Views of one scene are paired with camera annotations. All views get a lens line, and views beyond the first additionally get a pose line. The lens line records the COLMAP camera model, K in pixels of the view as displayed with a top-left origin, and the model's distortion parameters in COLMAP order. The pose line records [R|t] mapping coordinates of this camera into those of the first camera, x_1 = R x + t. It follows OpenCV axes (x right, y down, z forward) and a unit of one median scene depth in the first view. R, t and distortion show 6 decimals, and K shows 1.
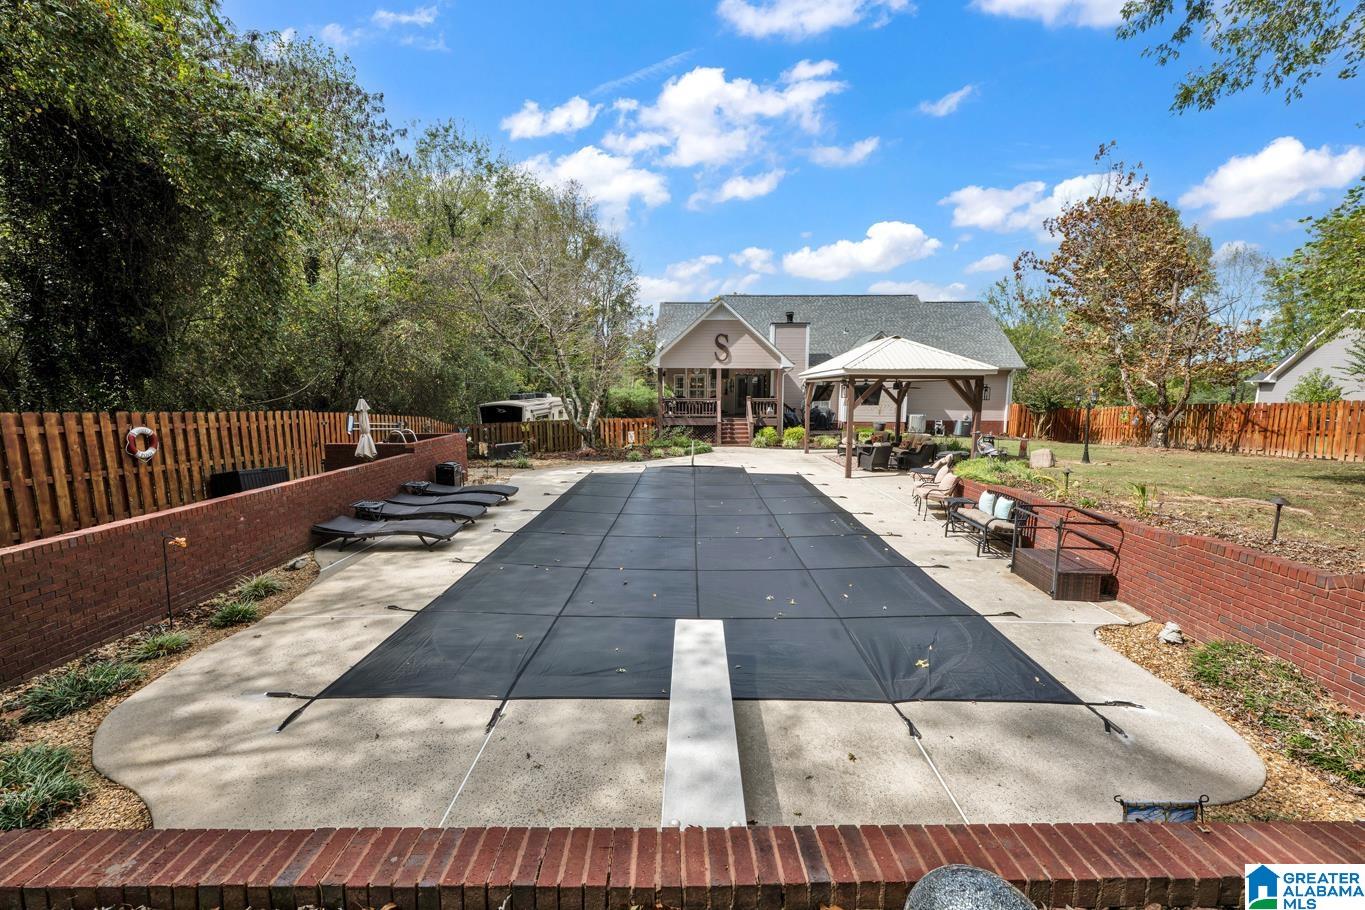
lens RADIAL K [[538.4, 0, 682.4], [0, 538.4, 458.5], [0, 0, 1]] dist [-0.001829, -0.000051]
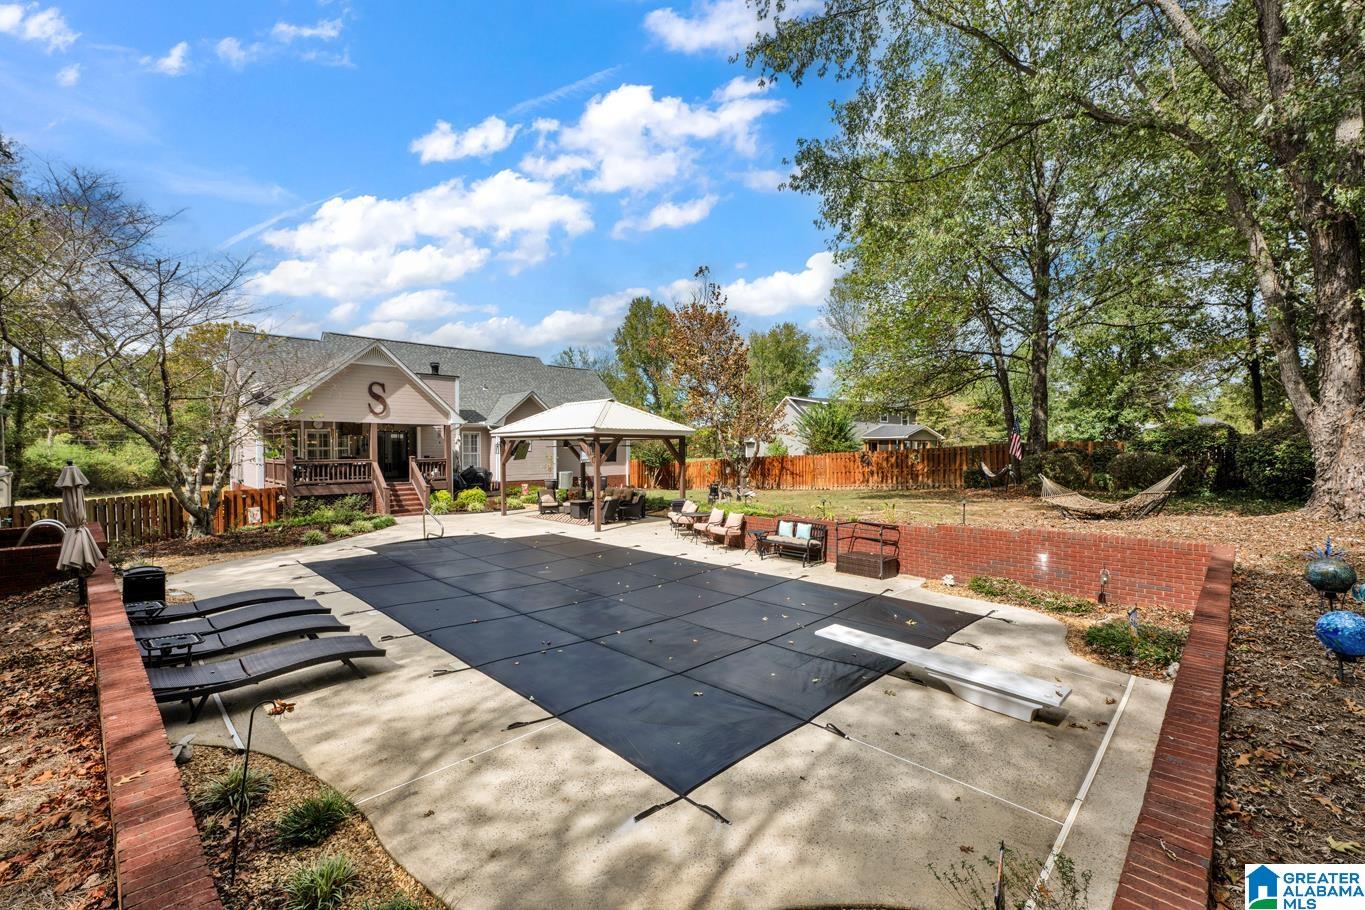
lens RADIAL K [[588.8, 0, 682.4], [0, 588.8, 454.4], [0, 0, 1]] dist [0.001845, 0.000118]
pose [[0.699226, -0.011429, 0.714809, -0.767183], [0.095116, 0.992470, -0.077173, -0.017321], [-0.708545, 0.121951, 0.695048, 0.150594]]
